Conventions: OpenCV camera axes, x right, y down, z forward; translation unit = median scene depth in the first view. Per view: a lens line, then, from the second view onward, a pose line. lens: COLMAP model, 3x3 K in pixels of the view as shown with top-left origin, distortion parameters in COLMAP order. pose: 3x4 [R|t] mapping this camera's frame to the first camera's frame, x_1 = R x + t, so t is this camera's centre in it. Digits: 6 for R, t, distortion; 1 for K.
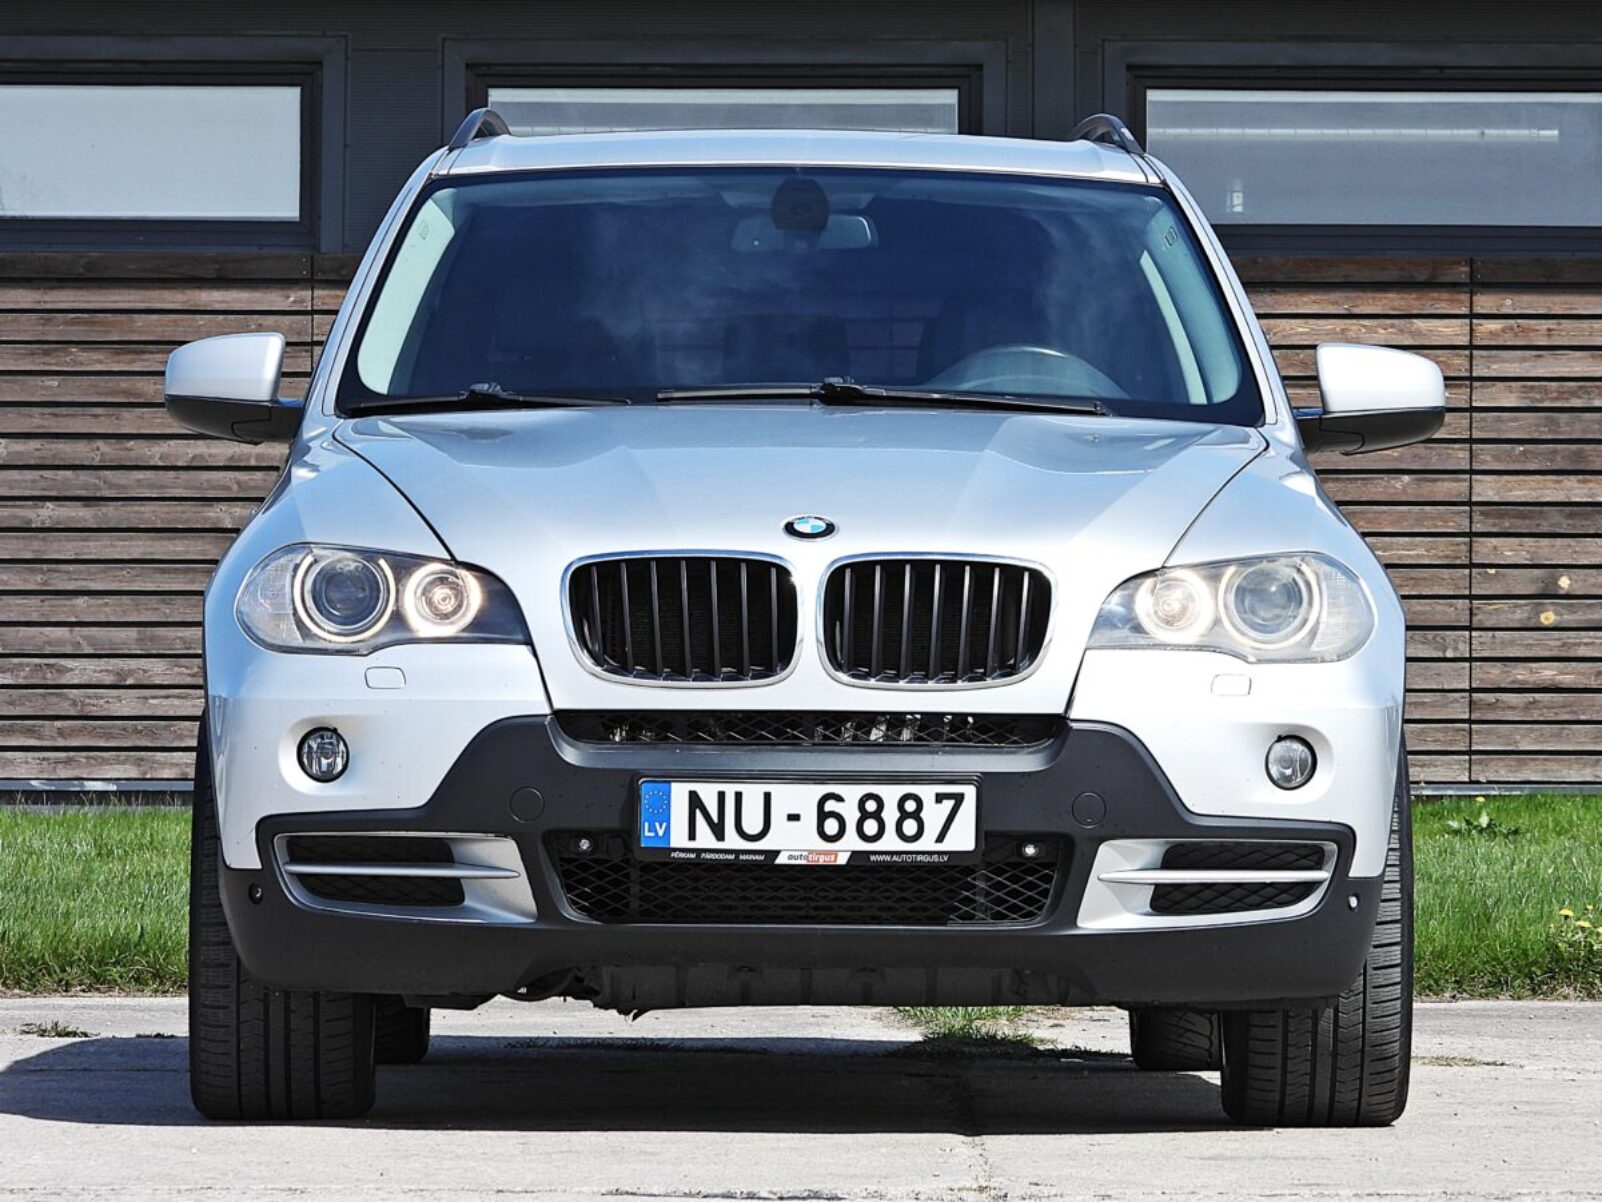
lens RADIAL K [[9389.5, 0, 801.0], [0, 9389.5, 601.0], [0, 0, 1]] dist [0.114739, -15.345458]
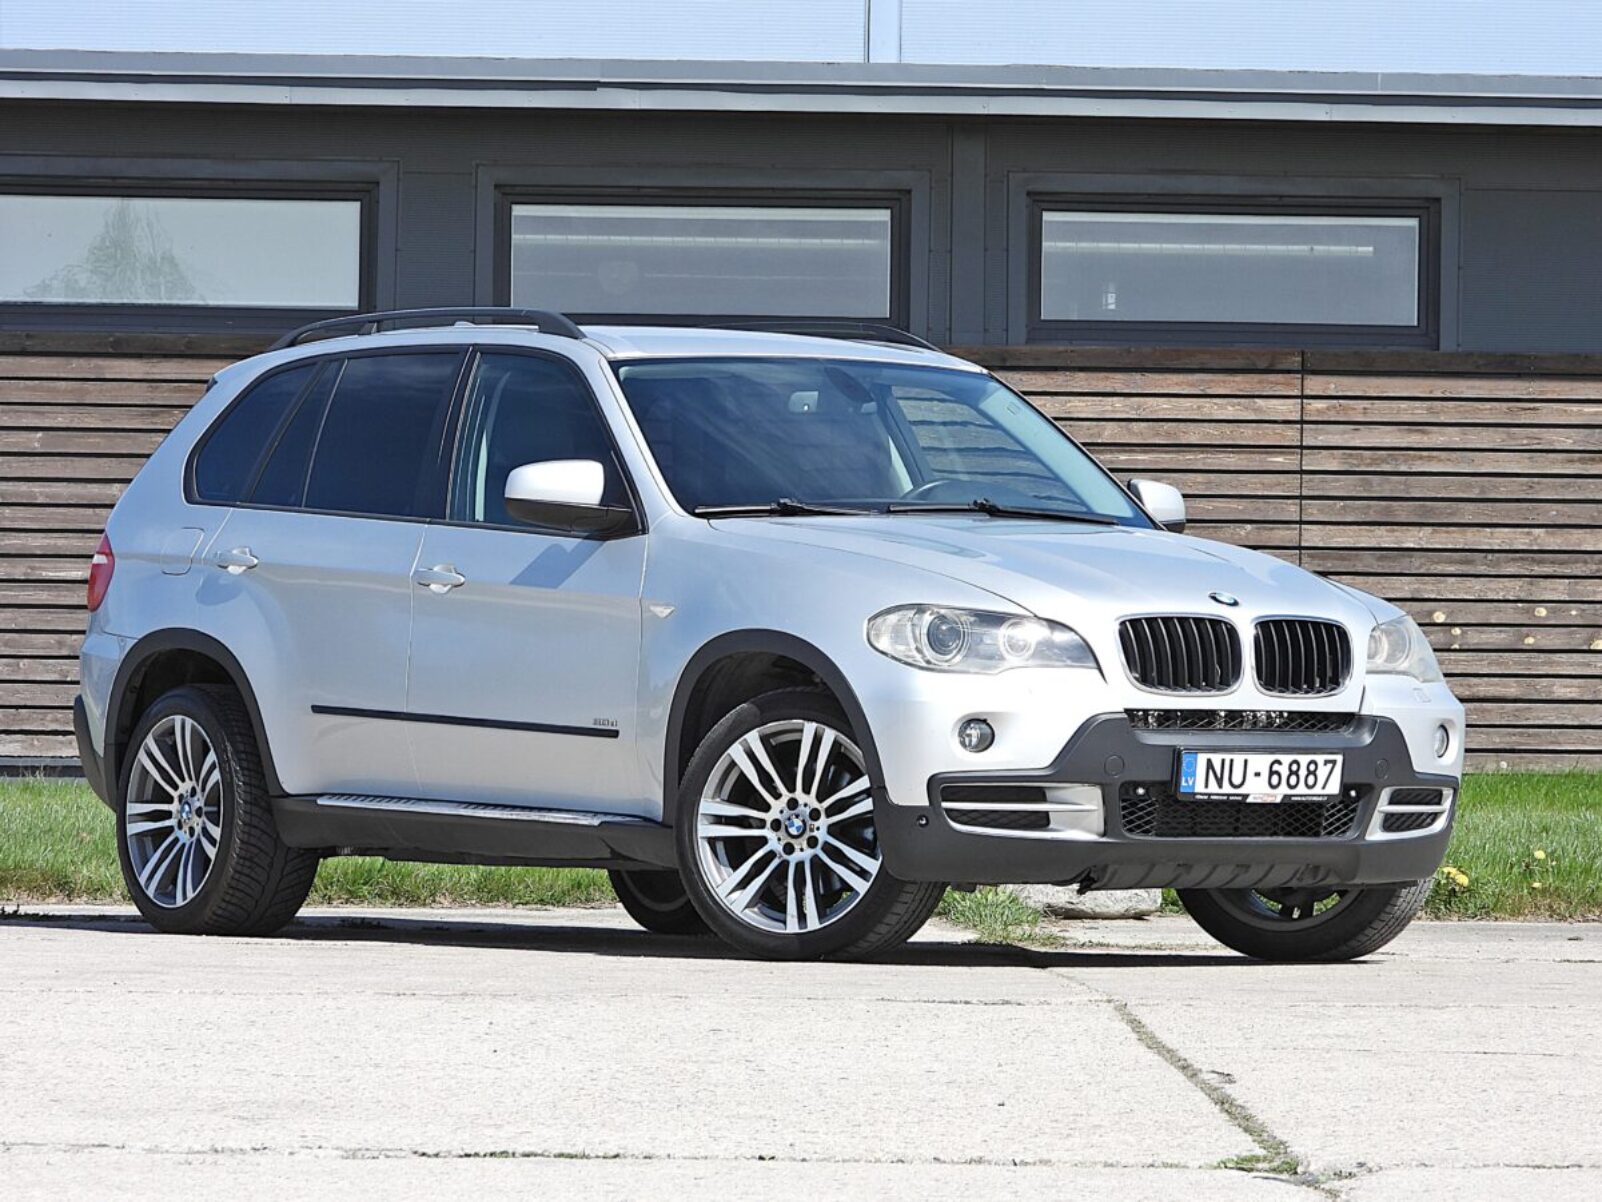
lens RADIAL K [[8459.8, 0, 801.0], [0, 8459.8, 601.0], [0, 0, 1]] dist [-0.089277, -0.042267]
pose [[0.999751, 0.010262, 0.019824, -0.016778], [-0.010224, 0.999946, -0.001984, -0.000459], [-0.019843, 0.001781, 0.999802, -0.116414]]
